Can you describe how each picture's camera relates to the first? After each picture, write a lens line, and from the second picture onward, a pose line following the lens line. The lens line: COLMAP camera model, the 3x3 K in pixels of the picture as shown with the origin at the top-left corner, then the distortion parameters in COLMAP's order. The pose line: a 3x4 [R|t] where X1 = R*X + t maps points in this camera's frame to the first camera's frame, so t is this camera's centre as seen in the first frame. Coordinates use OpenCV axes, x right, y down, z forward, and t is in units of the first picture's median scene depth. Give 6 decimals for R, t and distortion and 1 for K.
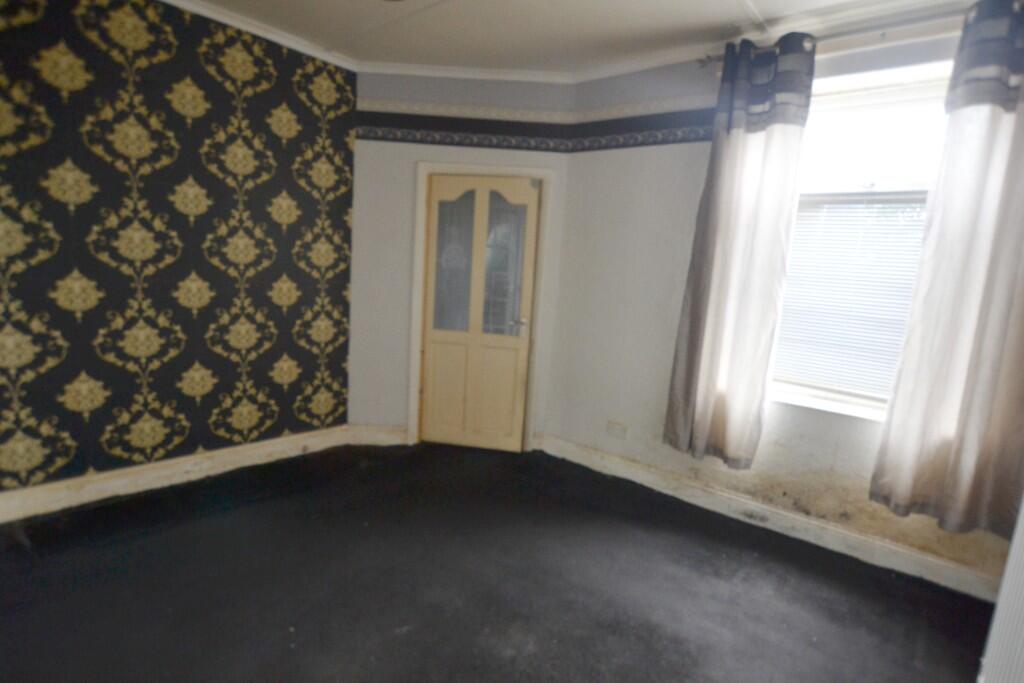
lens RADIAL K [[516.1, 0, 514.3], [0, 516.1, 350.1], [0, 0, 1]] dist [-0.019370, -0.000128]
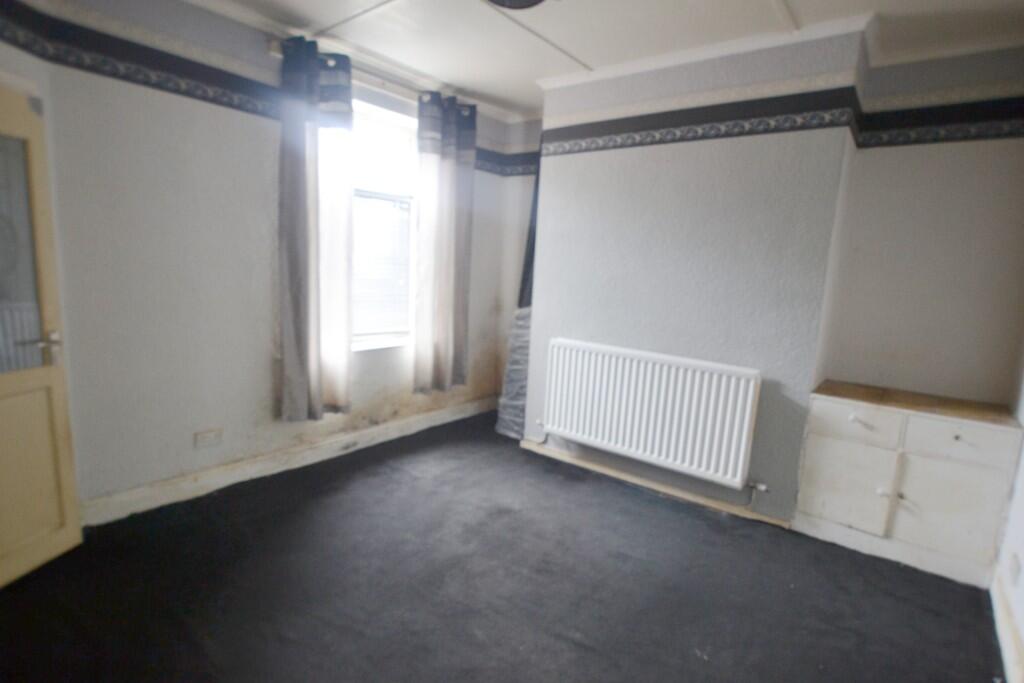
lens RADIAL K [[516.1, 0, 514.3], [0, 516.1, 350.1], [0, 0, 1]] dist [-0.019370, -0.000128]
pose [[-0.027639, -0.229186, 0.972990, -0.750259], [0.109898, 0.966765, 0.230842, -0.155596], [-0.993558, 0.113310, -0.001533, 0.607260]]
